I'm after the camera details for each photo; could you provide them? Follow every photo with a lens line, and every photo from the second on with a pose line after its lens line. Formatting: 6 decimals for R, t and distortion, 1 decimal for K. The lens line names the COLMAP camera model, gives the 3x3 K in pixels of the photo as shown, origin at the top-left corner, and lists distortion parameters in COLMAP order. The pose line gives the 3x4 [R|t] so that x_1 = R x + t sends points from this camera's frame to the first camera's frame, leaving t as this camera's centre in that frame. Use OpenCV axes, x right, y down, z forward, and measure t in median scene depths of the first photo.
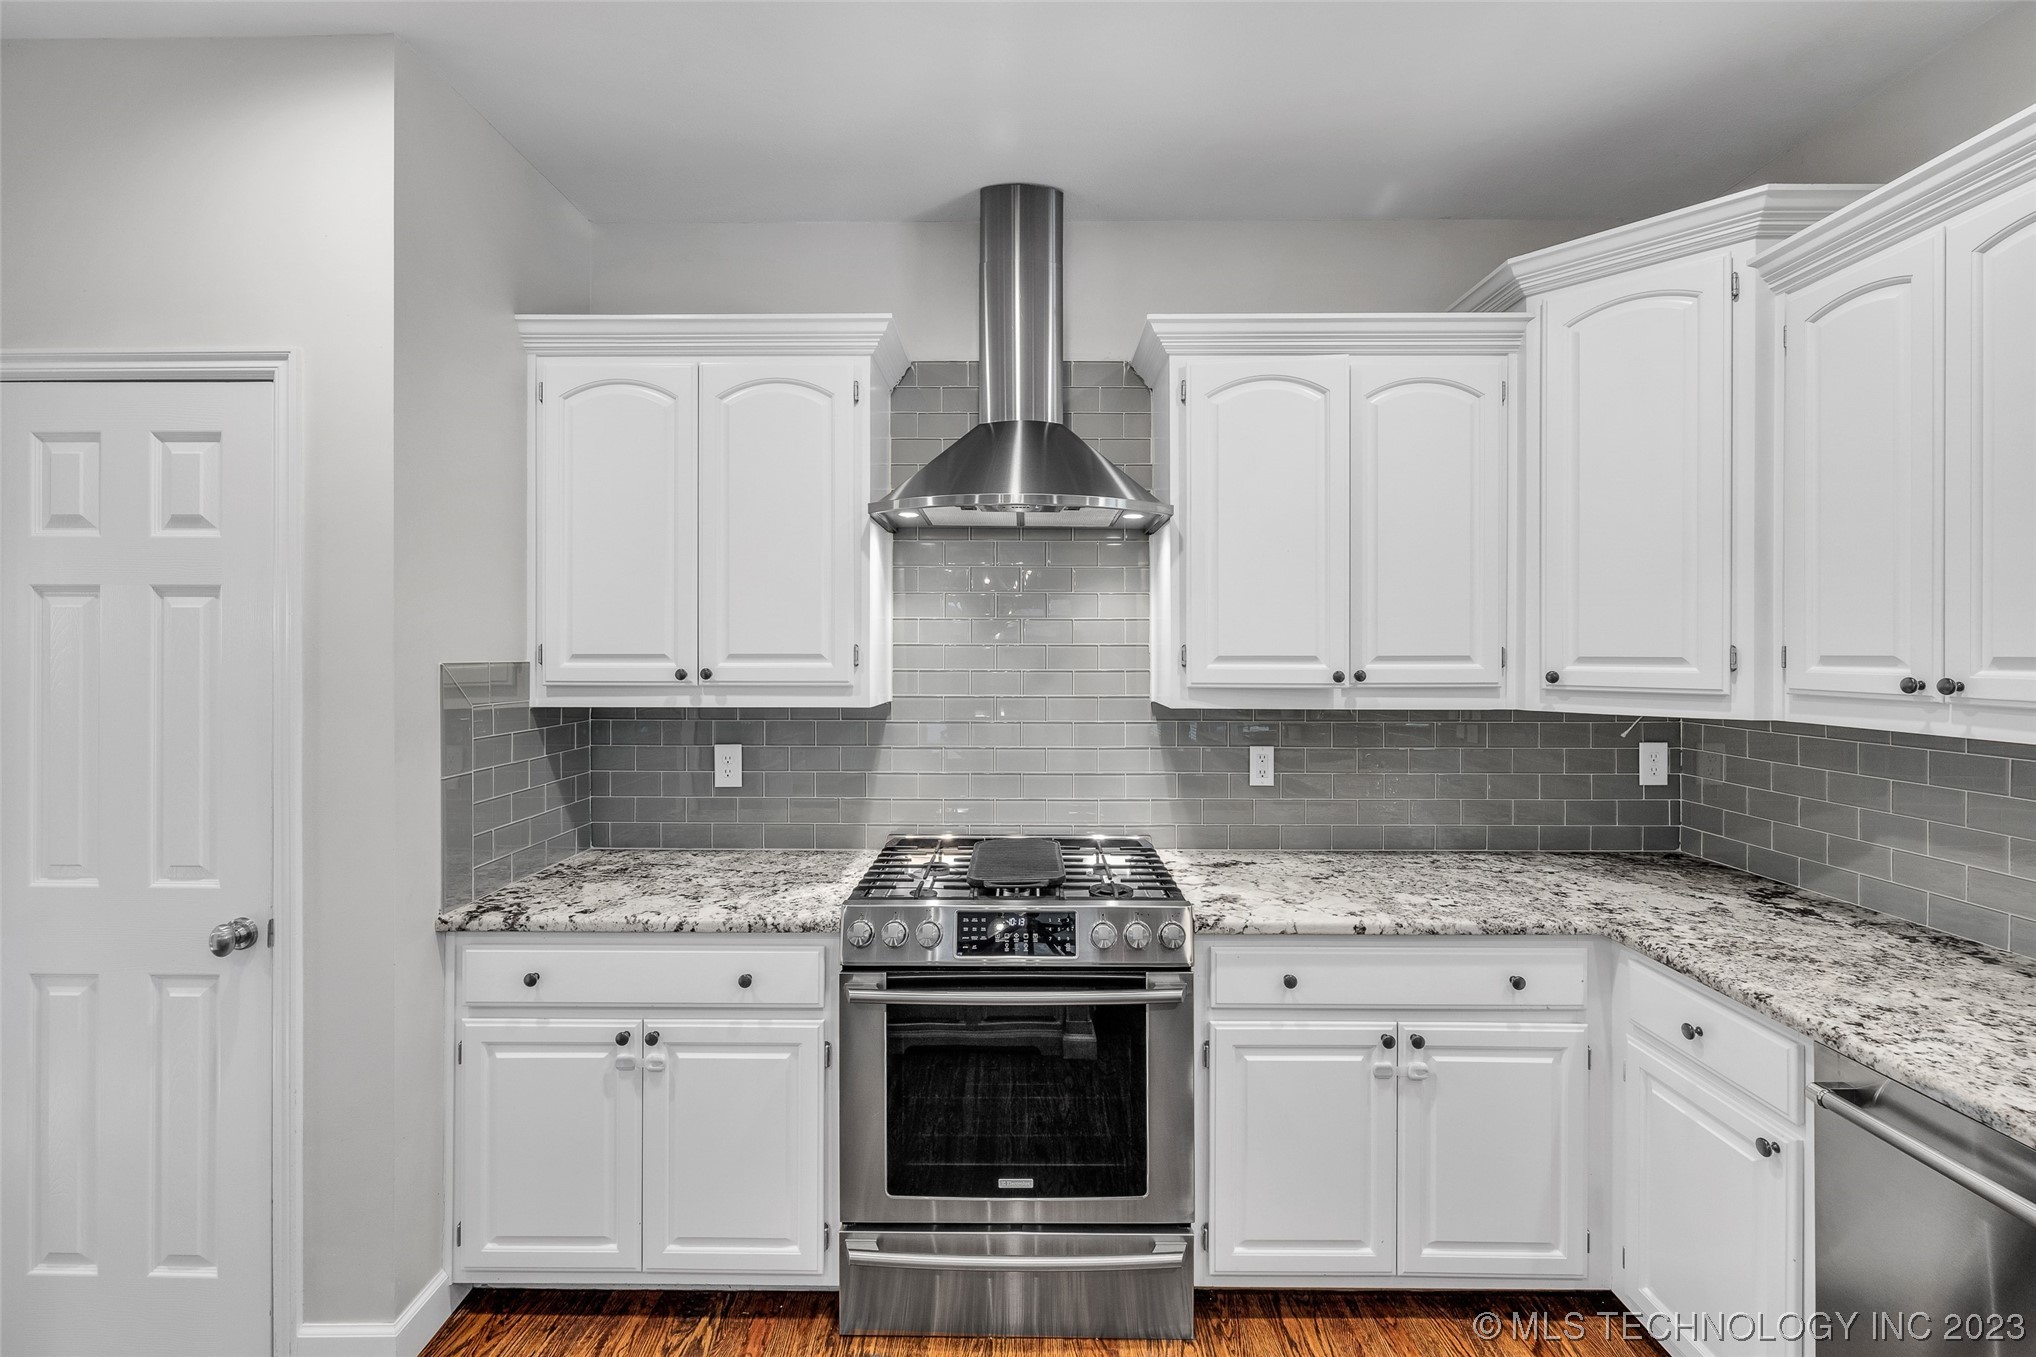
lens RADIAL K [[865.1, 0, 1020.3], [0, 865.1, 653.6], [0, 0, 1]] dist [-0.000337, -0.000337]
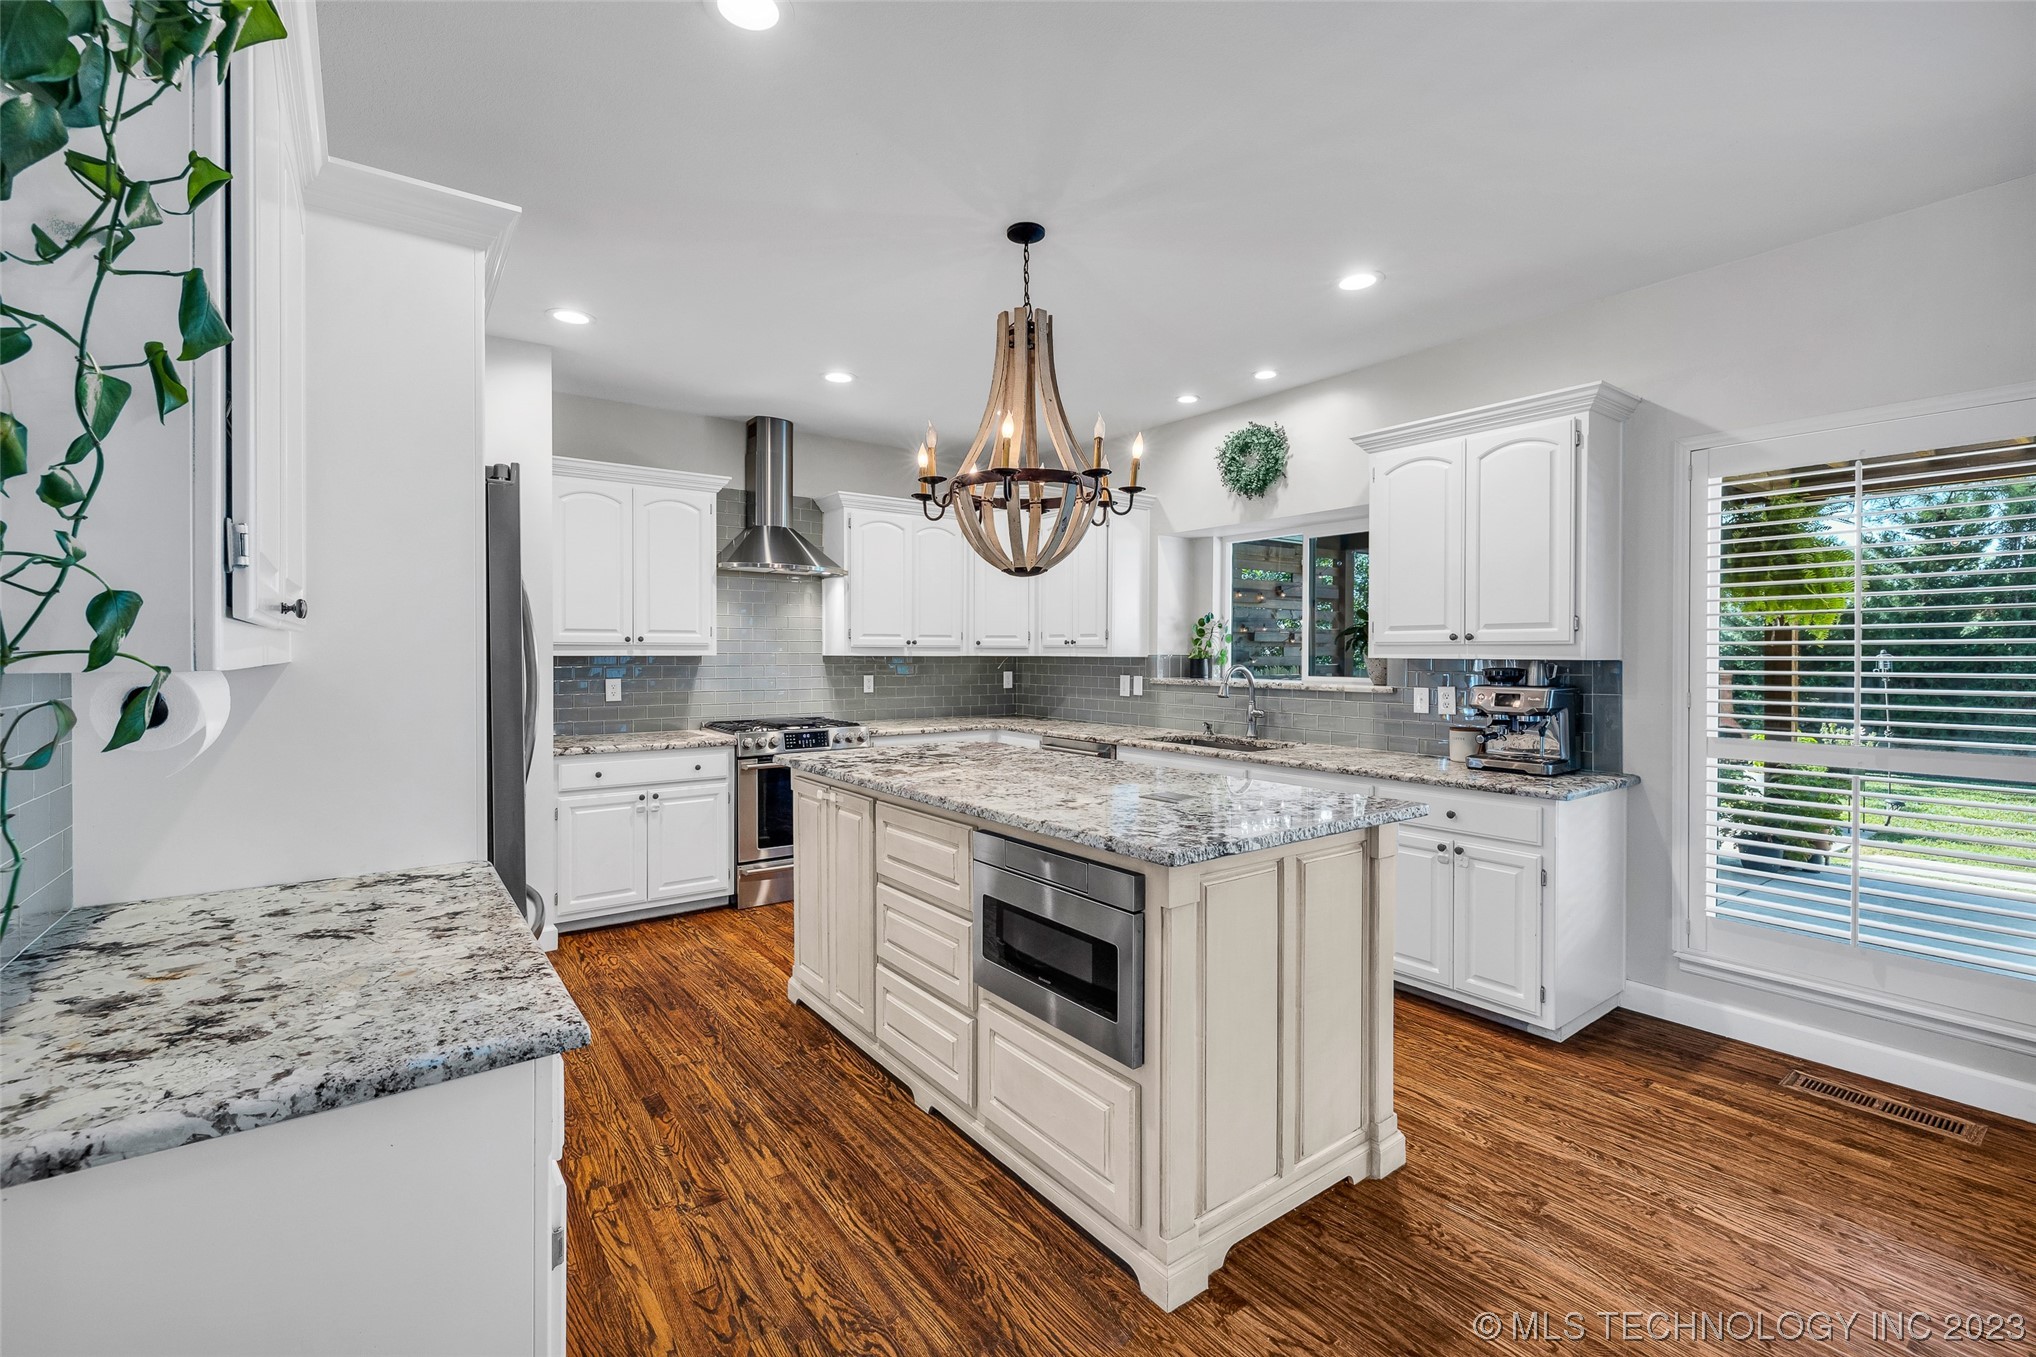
lens RADIAL K [[871.8, 0, 1024.8], [0, 871.8, 658.9], [0, 0, 1]] dist [0.003378, 0.000108]
pose [[0.794808, -0.004222, 0.606846, -0.898105], [-0.000726, 0.999968, 0.007908, 0.053308], [-0.606861, -0.006726, 0.794780, -1.222967]]
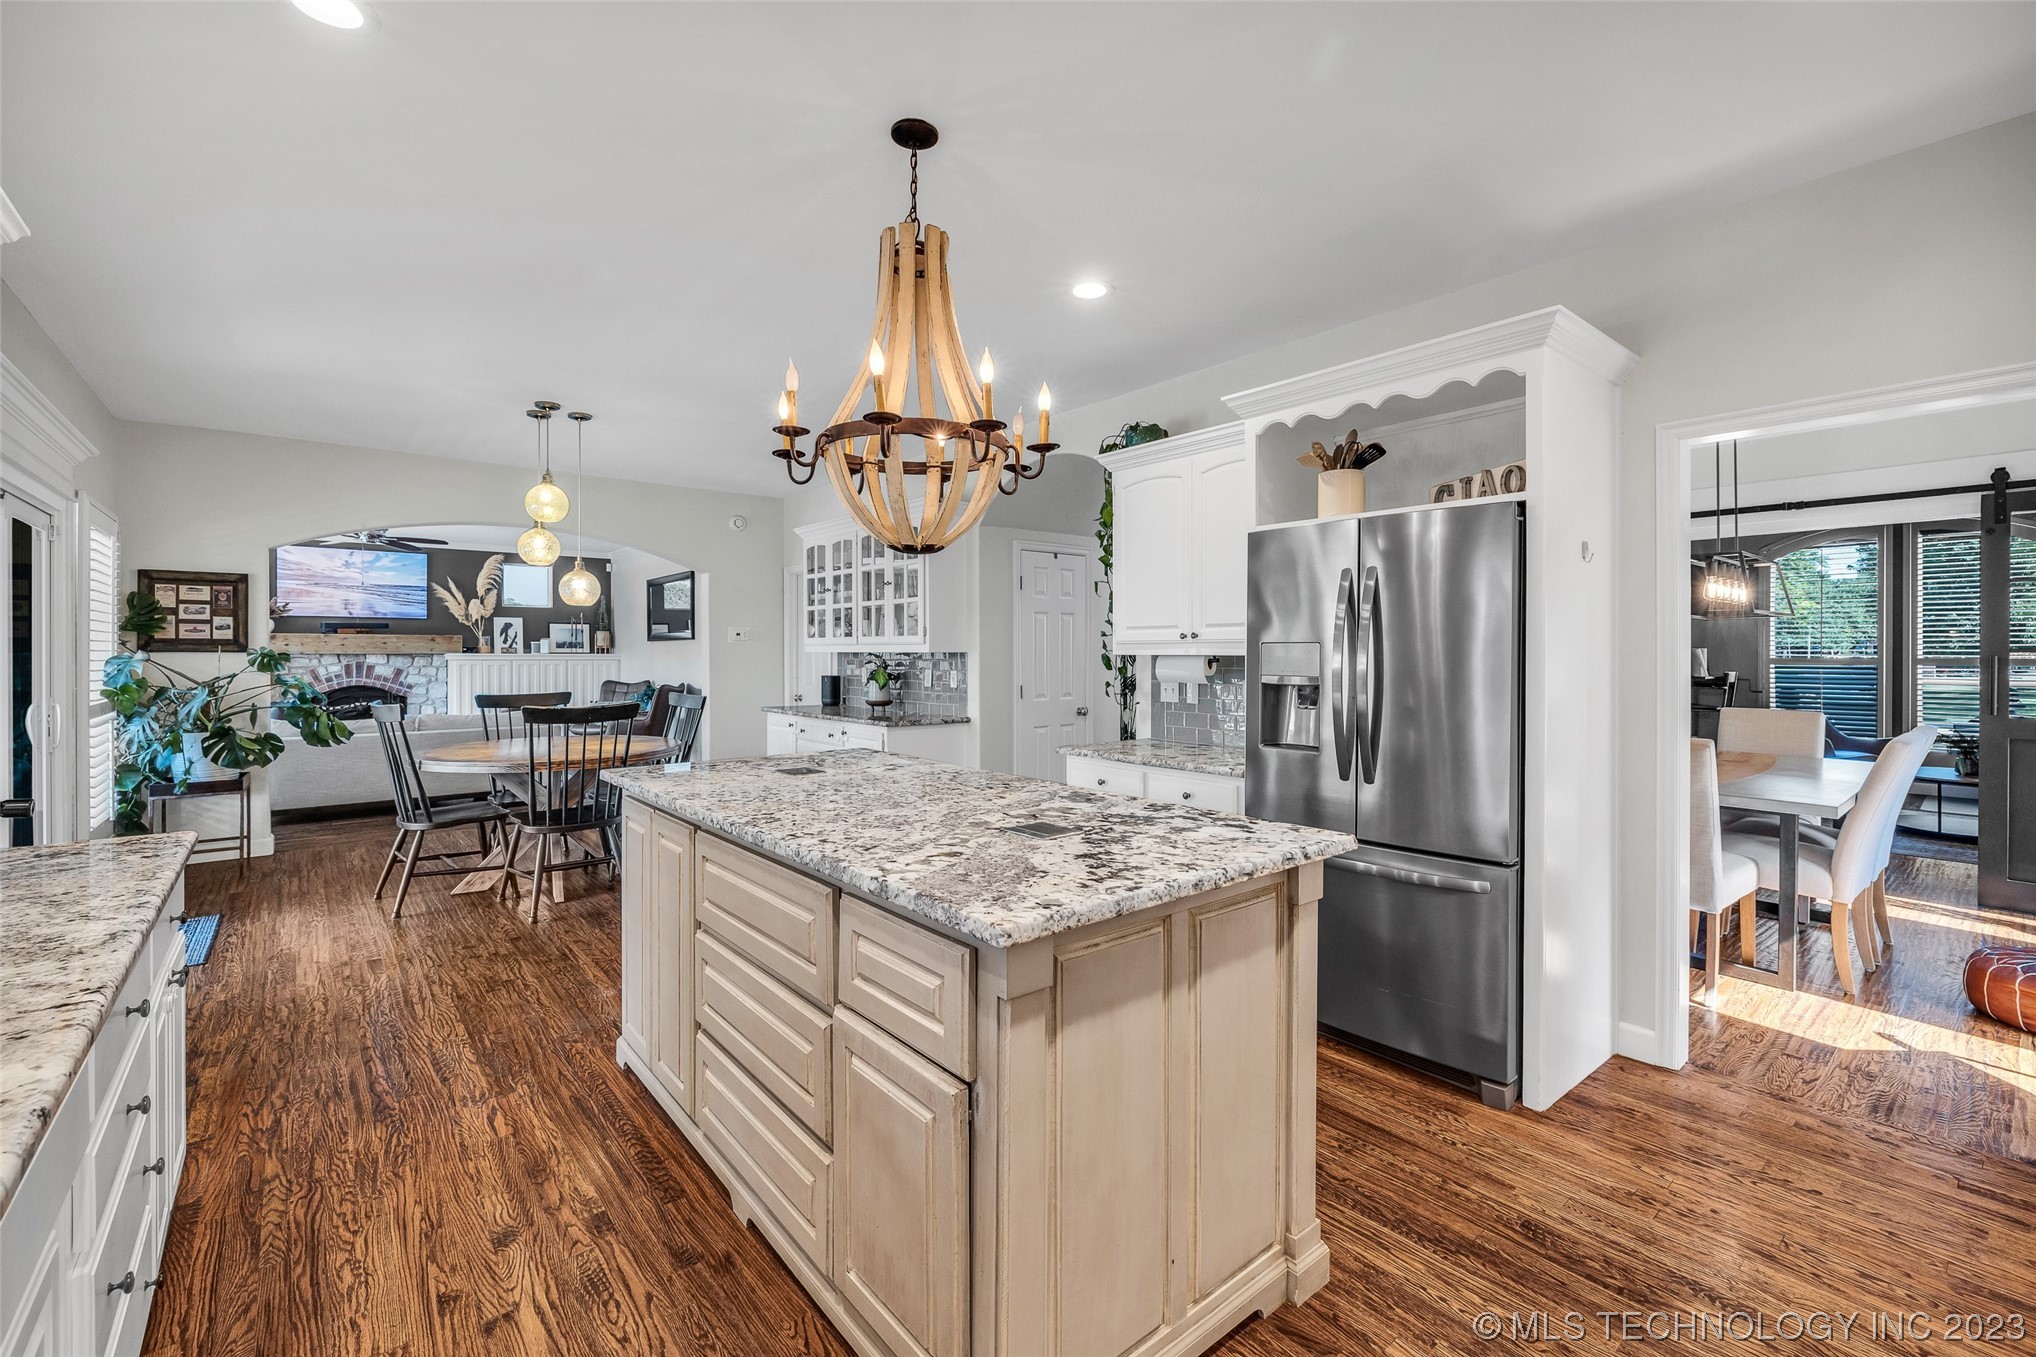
lens RADIAL K [[865.1, 0, 1020.3], [0, 865.1, 653.6], [0, 0, 1]] dist [-0.000337, -0.000337]
pose [[-0.765260, -0.000956, -0.643721, 0.485336], [-0.001573, 0.999999, 0.000385, 0.061305], [0.643719, 0.001308, -0.765261, 0.717824]]
